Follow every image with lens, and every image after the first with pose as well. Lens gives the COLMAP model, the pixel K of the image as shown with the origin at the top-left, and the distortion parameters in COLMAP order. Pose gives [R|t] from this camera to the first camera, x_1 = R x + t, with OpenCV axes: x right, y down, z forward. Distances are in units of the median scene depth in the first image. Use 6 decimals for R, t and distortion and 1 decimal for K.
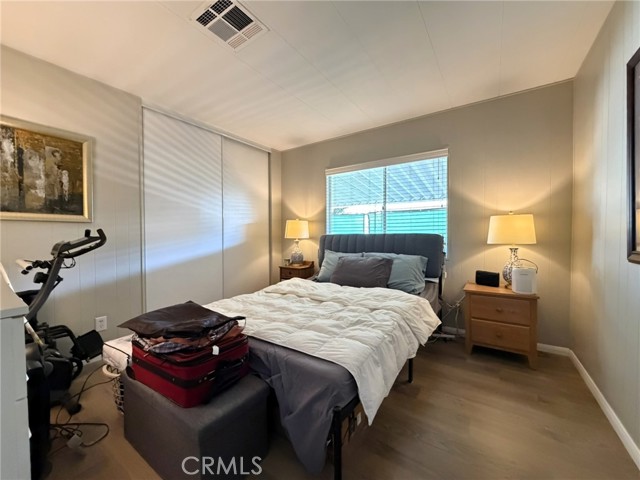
lens RADIAL K [[255.2, 0, 318.9], [0, 255.2, 237.9], [0, 0, 1]] dist [-0.001918, 0.000265]
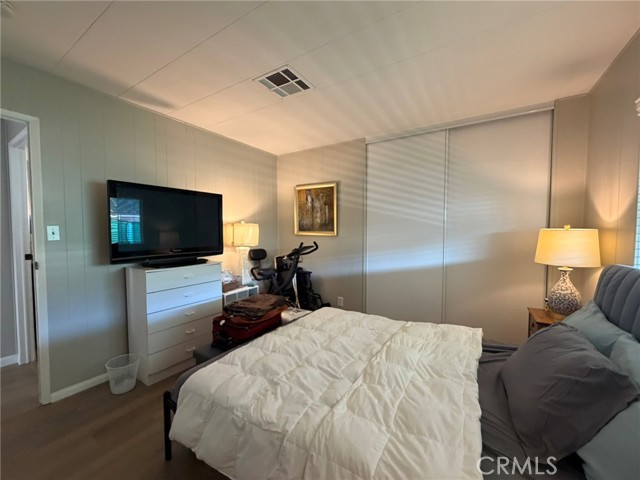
lens RADIAL K [[255.2, 0, 319.5], [0, 255.2, 239.9], [0, 0, 1]] dist [-0.001918, 0.000265]
pose [[0.026875, 0.046165, -0.998572, 0.608896], [-0.019510, 0.998767, 0.045649, -0.093132], [0.999448, 0.018255, 0.027743, 0.756185]]
